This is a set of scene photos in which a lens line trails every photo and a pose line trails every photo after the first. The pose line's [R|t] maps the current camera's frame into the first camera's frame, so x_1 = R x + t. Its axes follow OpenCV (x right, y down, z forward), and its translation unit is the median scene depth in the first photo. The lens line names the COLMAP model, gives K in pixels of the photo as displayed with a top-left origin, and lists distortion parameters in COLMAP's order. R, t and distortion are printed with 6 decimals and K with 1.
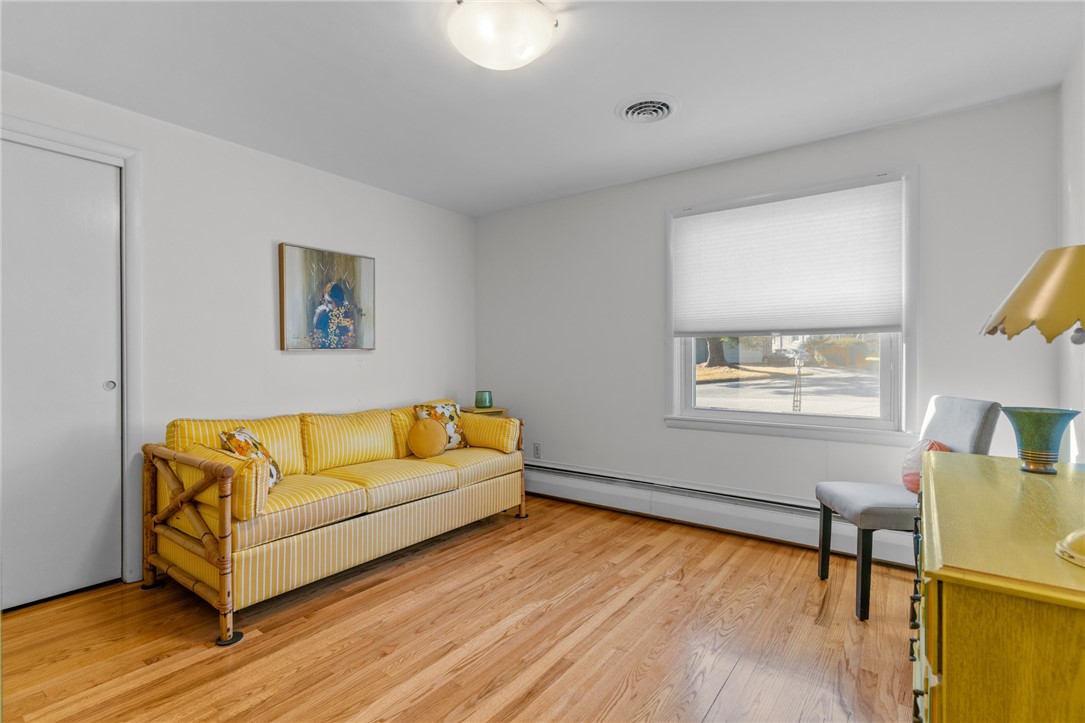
lens RADIAL K [[521.6, 0, 542.2], [0, 521.6, 358.1], [0, 0, 1]] dist [0.000945, 0.000160]
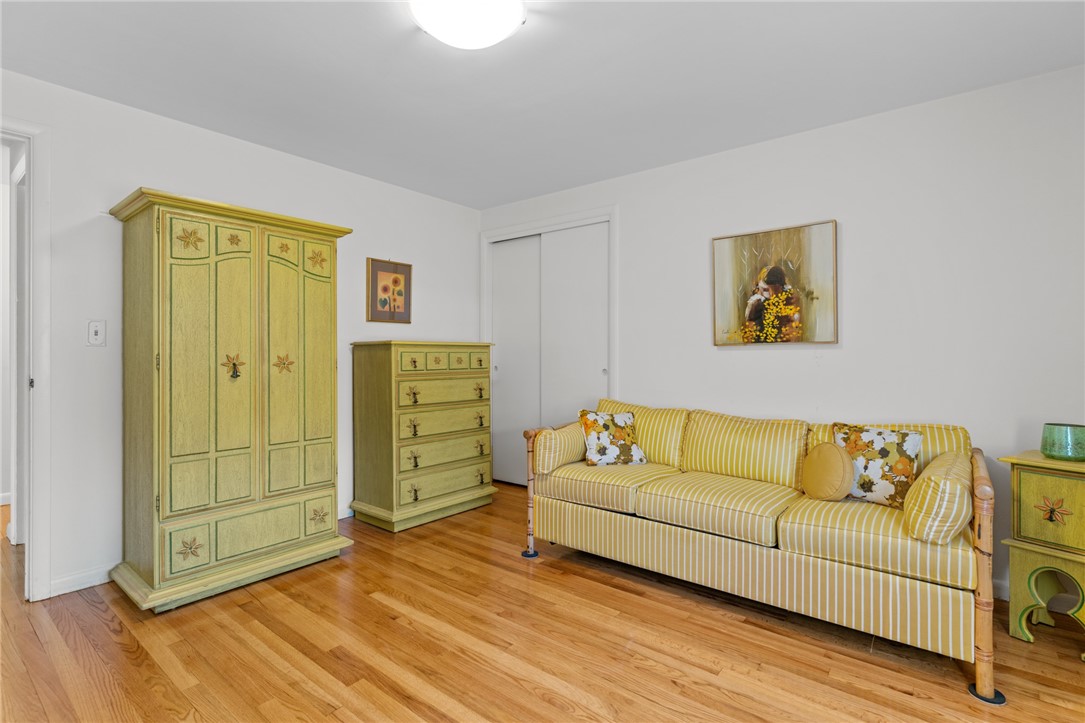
lens RADIAL K [[521.6, 0, 542.2], [0, 521.6, 358.1], [0, 0, 1]] dist [0.000945, 0.000160]
pose [[-0.058504, 0.012550, -0.998208, 0.487308], [0.001103, 0.999921, 0.012507, -0.004471], [0.998287, -0.000369, -0.058513, 0.683546]]
